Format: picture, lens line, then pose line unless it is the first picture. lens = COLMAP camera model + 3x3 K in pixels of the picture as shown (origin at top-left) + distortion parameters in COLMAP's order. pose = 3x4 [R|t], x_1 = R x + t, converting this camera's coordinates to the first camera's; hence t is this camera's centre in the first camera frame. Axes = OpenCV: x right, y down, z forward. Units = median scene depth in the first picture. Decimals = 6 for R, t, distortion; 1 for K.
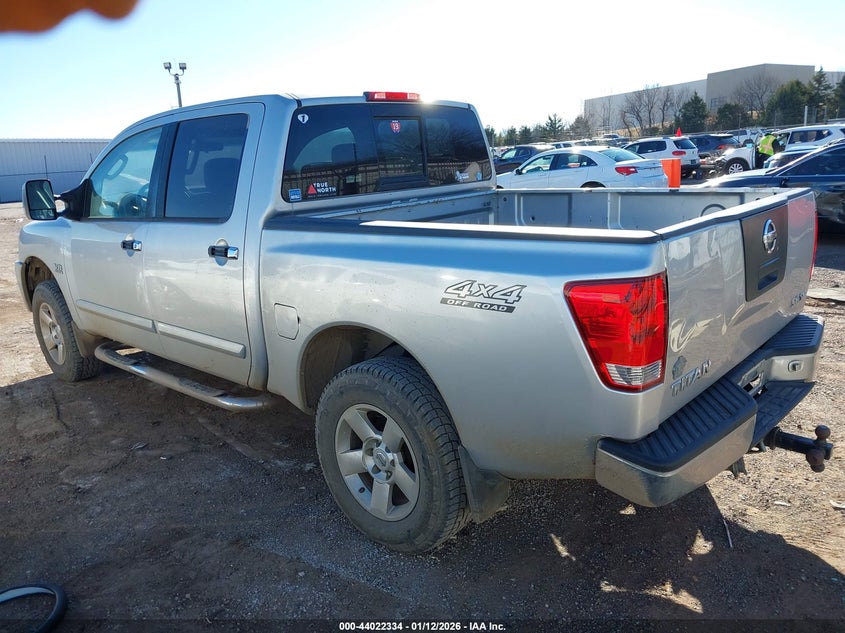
lens RADIAL K [[670.1, 0, 422.5], [0, 670.1, 316.5], [0, 0, 1]] dist [-0.044519, -0.001761]
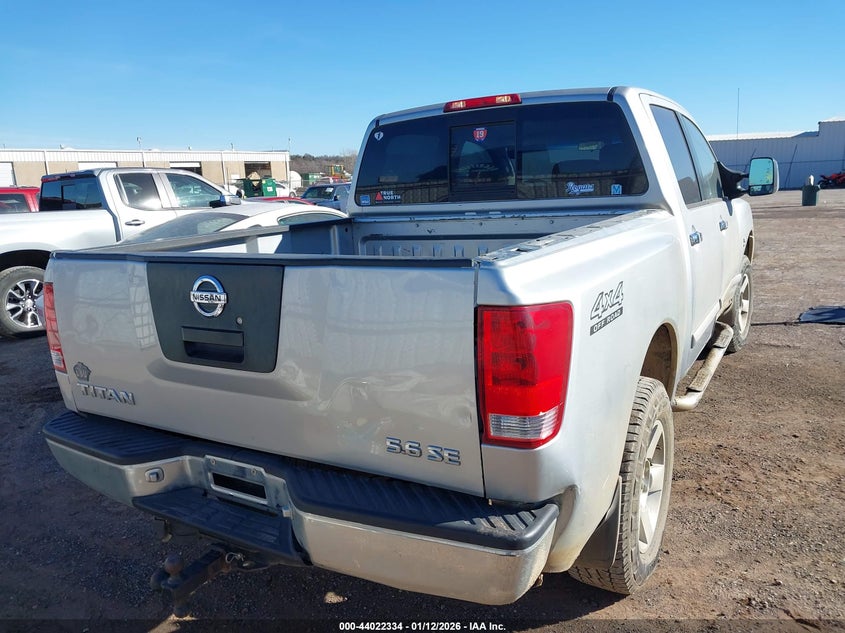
lens RADIAL K [[670.1, 0, 422.5], [0, 670.1, 316.5], [0, 0, 1]] dist [-0.044519, -0.001761]
pose [[0.206987, 0.235452, -0.949589, 0.998809], [-0.183656, 0.962705, 0.198671, -0.231587], [0.960951, 0.133275, 0.242510, 0.806503]]
